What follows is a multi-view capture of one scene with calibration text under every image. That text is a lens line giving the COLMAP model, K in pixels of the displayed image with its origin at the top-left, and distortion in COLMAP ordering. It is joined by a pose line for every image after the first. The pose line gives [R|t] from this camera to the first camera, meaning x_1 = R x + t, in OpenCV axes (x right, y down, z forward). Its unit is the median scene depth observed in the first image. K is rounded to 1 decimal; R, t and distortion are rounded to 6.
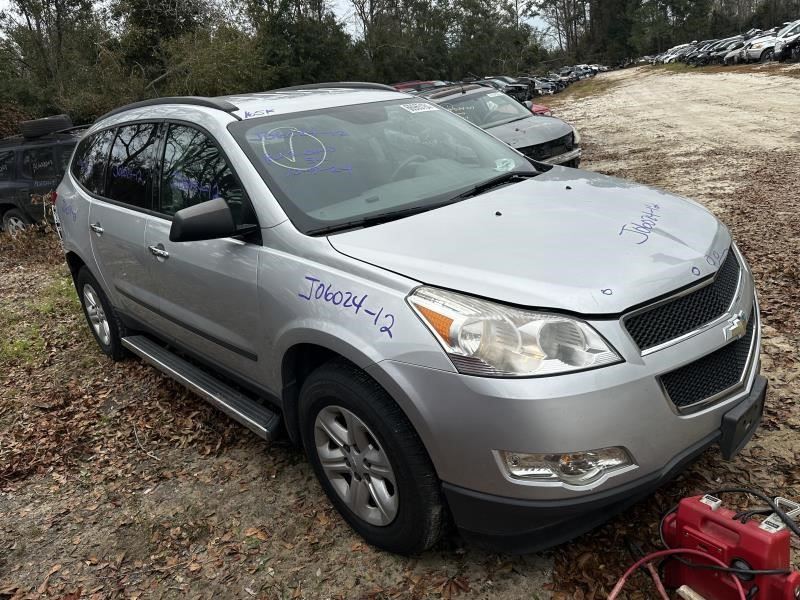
lens RADIAL K [[597.0, 0, 400.0], [0, 597.0, 300.0], [0, 0, 1]] dist [0.007594, -0.010492]
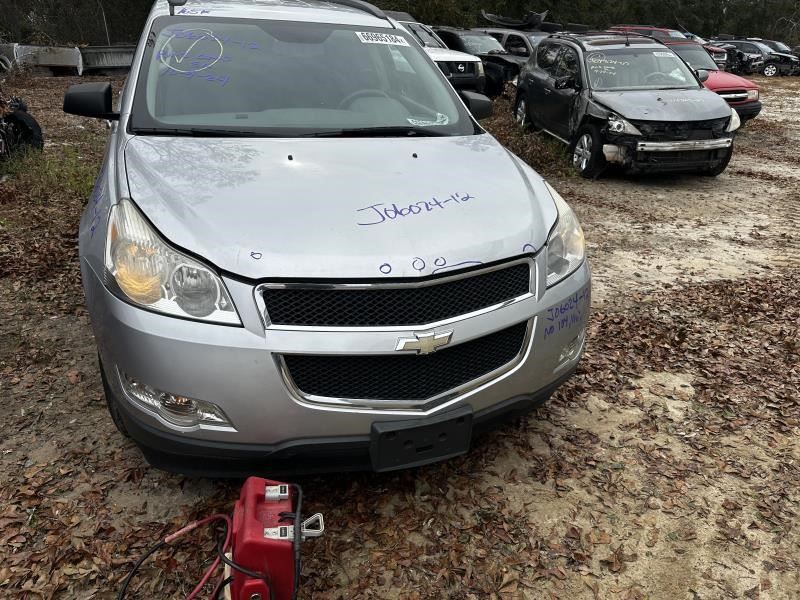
lens RADIAL K [[597.0, 0, 400.0], [0, 597.0, 300.0], [0, 0, 1]] dist [0.007594, -0.010492]
pose [[0.899153, 0.324558, -0.293575, 0.600733], [-0.288366, 0.943987, 0.160414, -0.116773], [0.329195, -0.059580, 0.942380, 0.110763]]
